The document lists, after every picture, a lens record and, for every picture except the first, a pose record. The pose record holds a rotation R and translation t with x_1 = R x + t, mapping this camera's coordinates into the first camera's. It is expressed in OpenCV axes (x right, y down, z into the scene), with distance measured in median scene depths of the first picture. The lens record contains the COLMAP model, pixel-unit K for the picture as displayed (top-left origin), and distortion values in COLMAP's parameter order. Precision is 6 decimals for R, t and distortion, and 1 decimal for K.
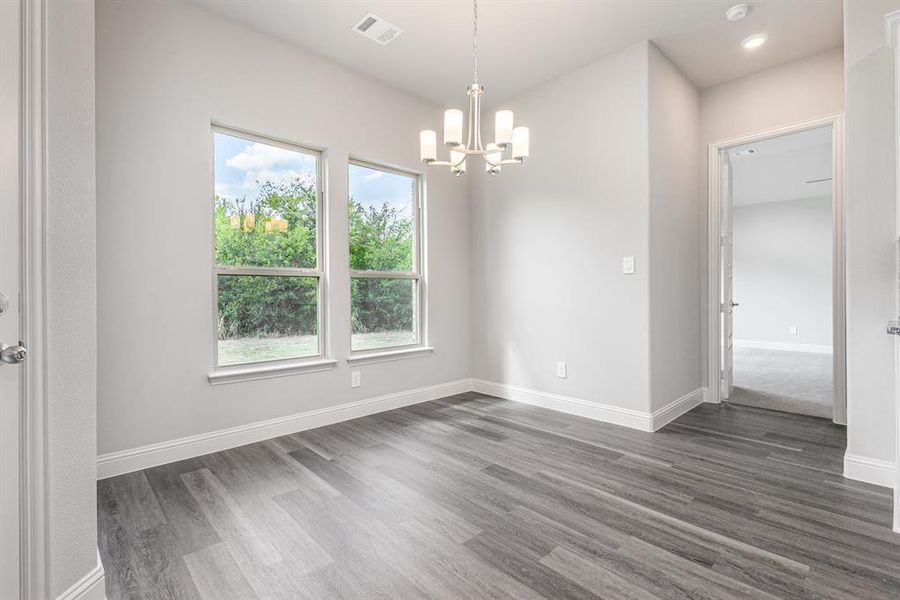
lens RADIAL K [[413.4, 0, 449.5], [0, 413.4, 294.7], [0, 0, 1]] dist [0.007336, -0.002278]
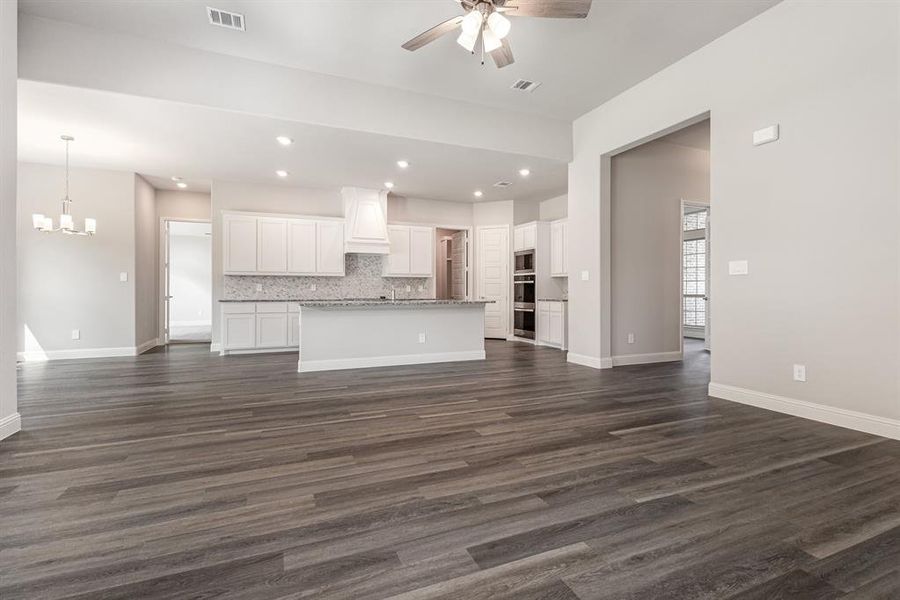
lens RADIAL K [[413.4, 0, 447.8], [0, 413.4, 288.2], [0, 0, 1]] dist [0.007336, -0.002278]
pose [[0.343784, 0.010278, 0.938992, -1.402110], [0.001163, 0.999935, -0.011371, 0.014454], [-0.939048, 0.005001, 0.343750, -1.798023]]
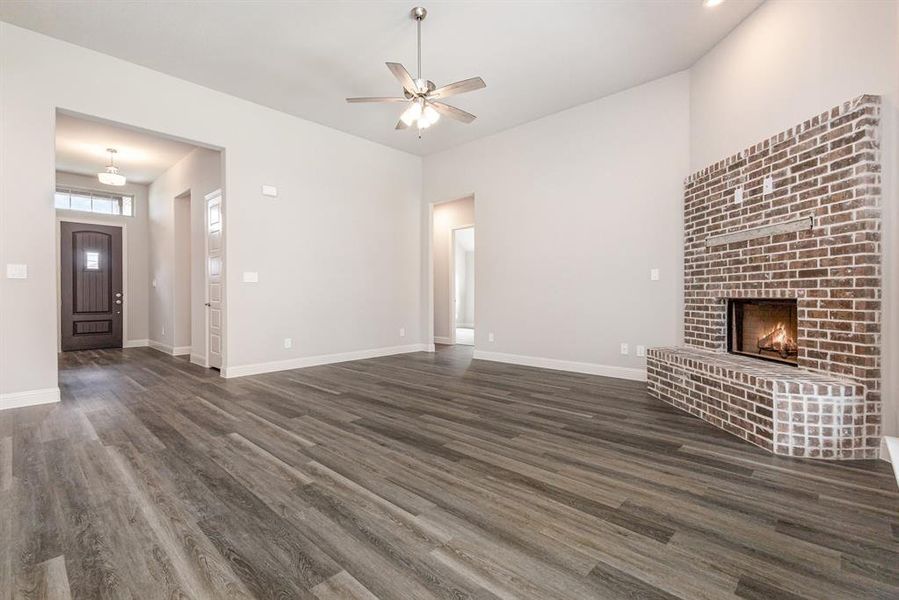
lens RADIAL K [[412.9, 0, 448.3], [0, 412.9, 295.1], [0, 0, 1]] dist [0.007336, -0.002278]
pose [[-0.998070, 0.006456, -0.061768, -0.308681], [0.006138, 0.999967, 0.005336, 0.005621], [0.061800, 0.004946, -0.998076, 0.171801]]
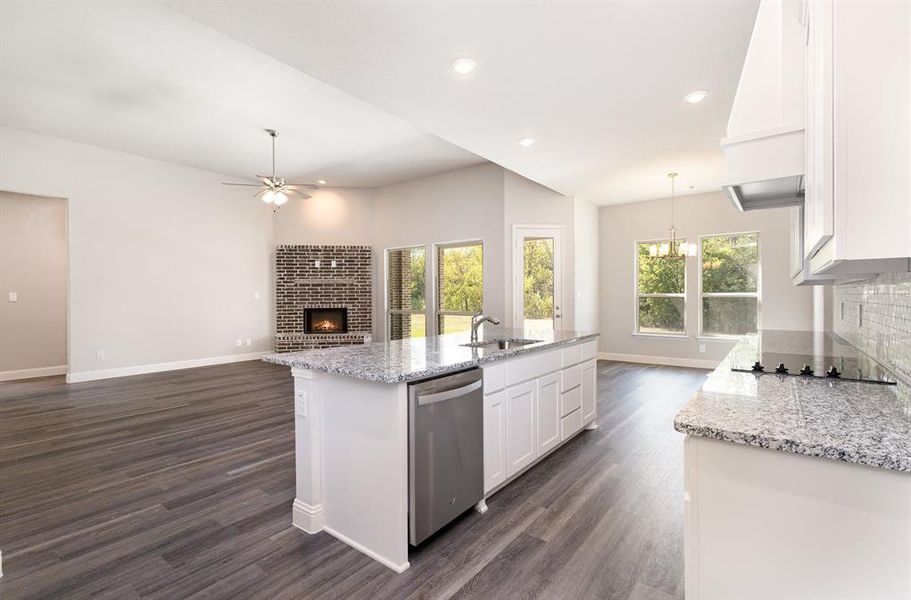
lens RADIAL K [[423.6, 0, 454.8], [0, 423.6, 299.8], [0, 0, 1]] dist [0.007036, -0.001680]
pose [[0.165620, 0.010902, -0.986129, 2.530625], [0.002847, 0.999929, 0.011533, -0.087398], [0.986186, -0.004718, 0.165577, -0.820912]]
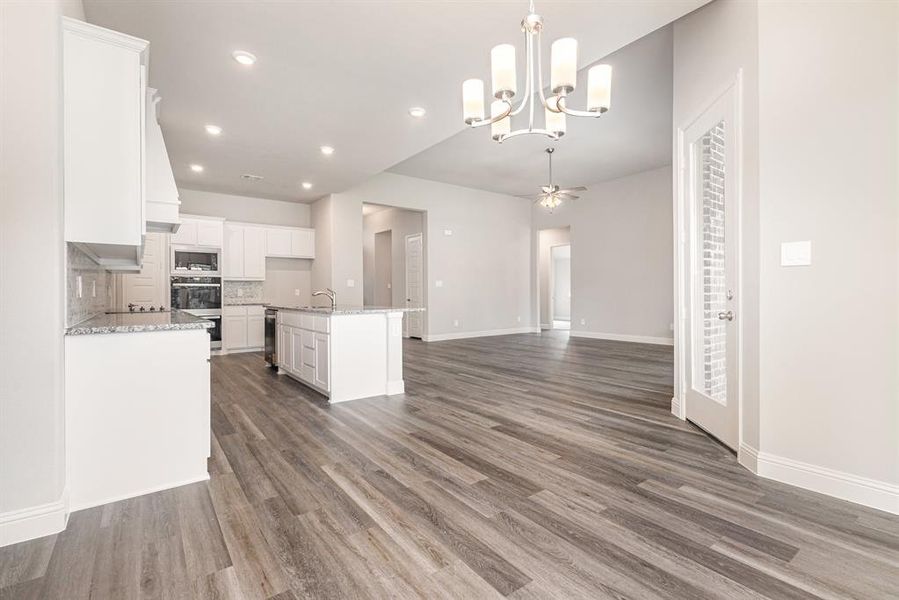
lens RADIAL K [[412.9, 0, 445.7], [0, 412.9, 292.8], [0, 0, 1]] dist [0.007336, -0.002278]
pose [[-0.992709, 0.009549, 0.120154, 0.138958], [0.009780, 0.999951, 0.001328, -0.008918], [-0.120136, 0.002493, -0.992754, 1.842214]]
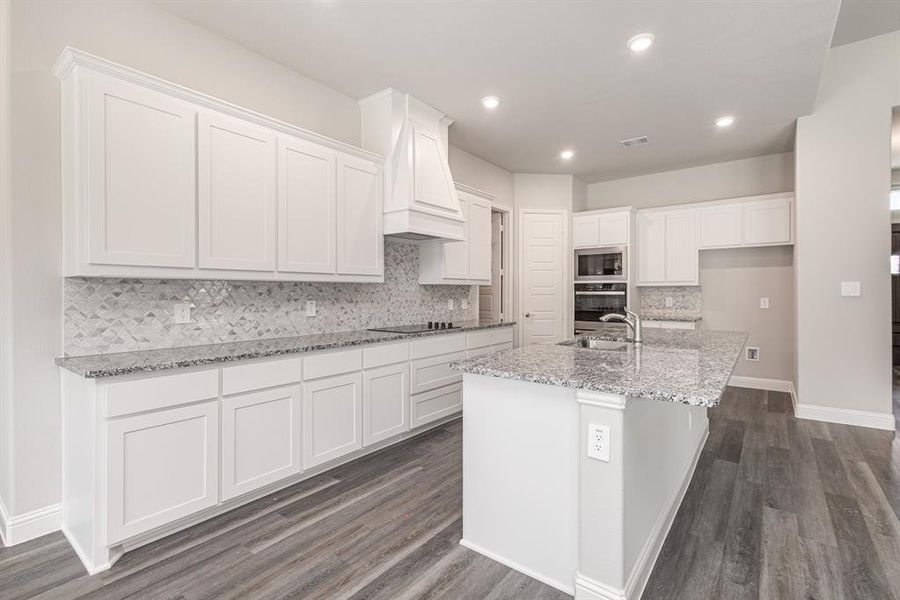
lens RADIAL K [[413.4, 0, 453.1], [0, 413.4, 294.0], [0, 0, 1]] dist [0.007336, -0.002278]
pose [[-0.167143, 0.000968, 0.985932, -0.051334], [0.005205, 0.999986, -0.000100, -0.084780], [-0.985919, 0.005115, -0.167145, 0.256340]]
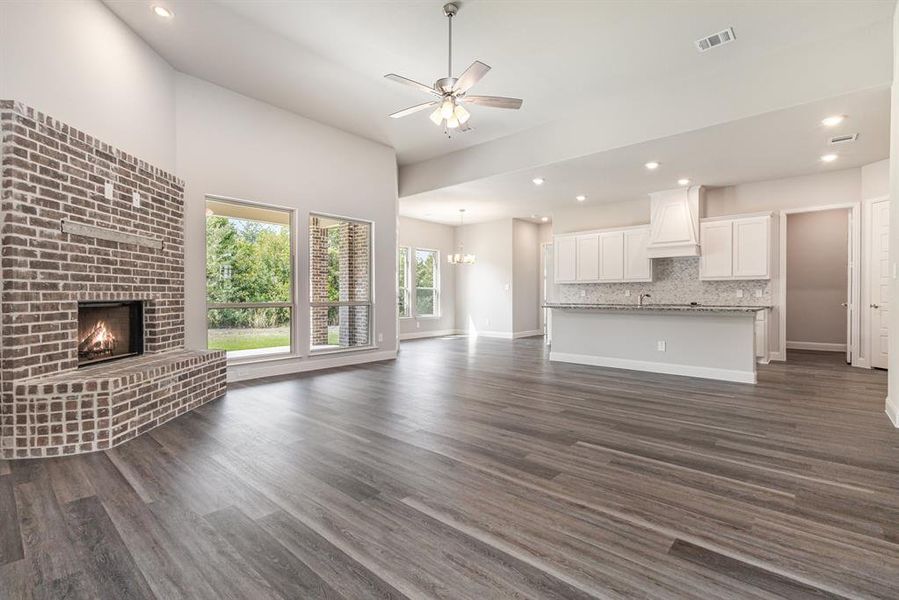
lens RADIAL K [[412.9, 0, 455.1], [0, 412.9, 301.9], [0, 0, 1]] dist [0.007336, -0.002278]
pose [[0.994089, 0.004075, 0.108496, -0.455960], [-0.005352, 0.999920, 0.011486, 0.013463], [-0.108440, -0.011998, 0.994031, -3.127711]]
